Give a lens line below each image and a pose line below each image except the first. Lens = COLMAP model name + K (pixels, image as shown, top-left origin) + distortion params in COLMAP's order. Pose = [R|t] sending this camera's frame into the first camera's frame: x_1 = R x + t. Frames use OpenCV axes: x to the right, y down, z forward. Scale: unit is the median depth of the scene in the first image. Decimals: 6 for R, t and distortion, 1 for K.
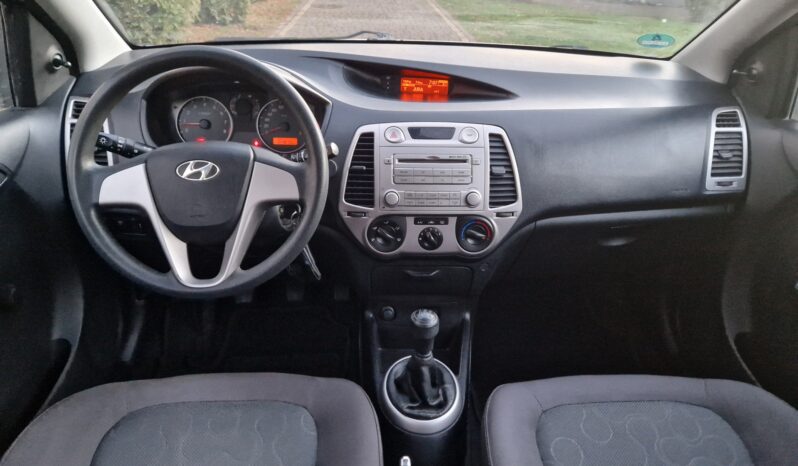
lens RADIAL K [[536.9, 0, 399.0], [0, 536.9, 233.0], [0, 0, 1]] dist [0.004020, -0.002420]
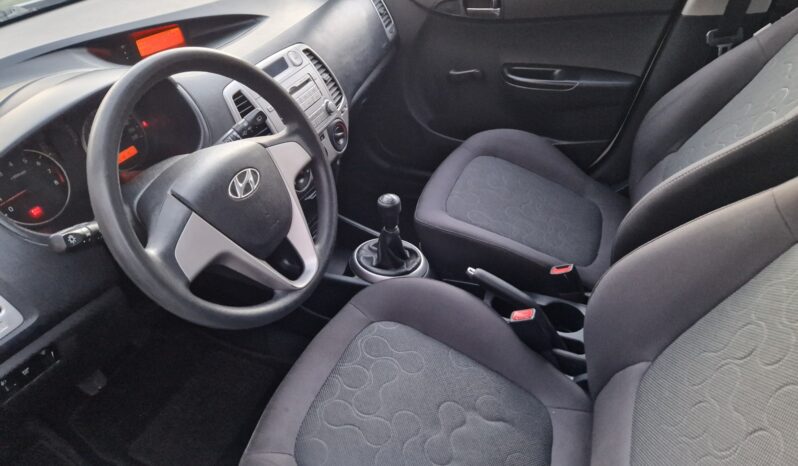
lens RADIAL K [[504.6, 0, 399.0], [0, 504.6, 233.0], [0, 0, 1]] dist [0.000355, -0.001389]
pose [[0.459299, -0.593497, 0.660912, -0.673362], [0.464113, 0.794739, 0.391139, -0.202360], [-0.757393, 0.127088, 0.640473, 0.211798]]
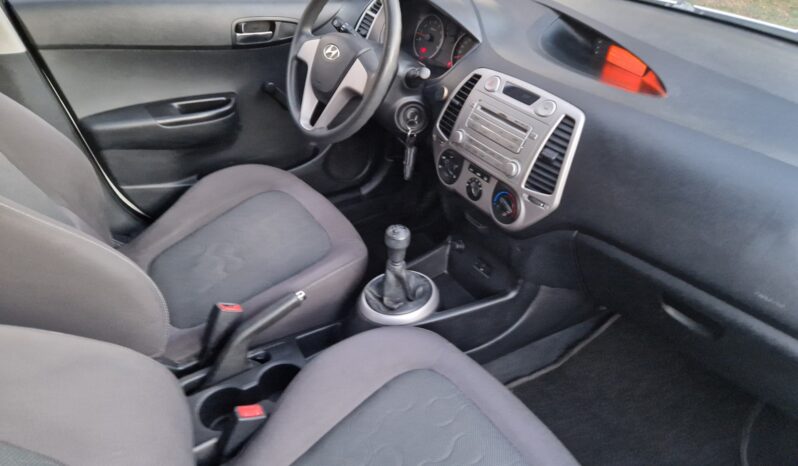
lens RADIAL K [[536.9, 0, 399.0], [0, 536.9, 233.0], [0, 0, 1]] dist [0.004020, -0.002420]
pose [[0.490675, 0.490919, -0.719887, 0.782188], [-0.431391, 0.854688, 0.288809, -0.155002], [0.757060, 0.168841, 0.631152, 0.249875]]
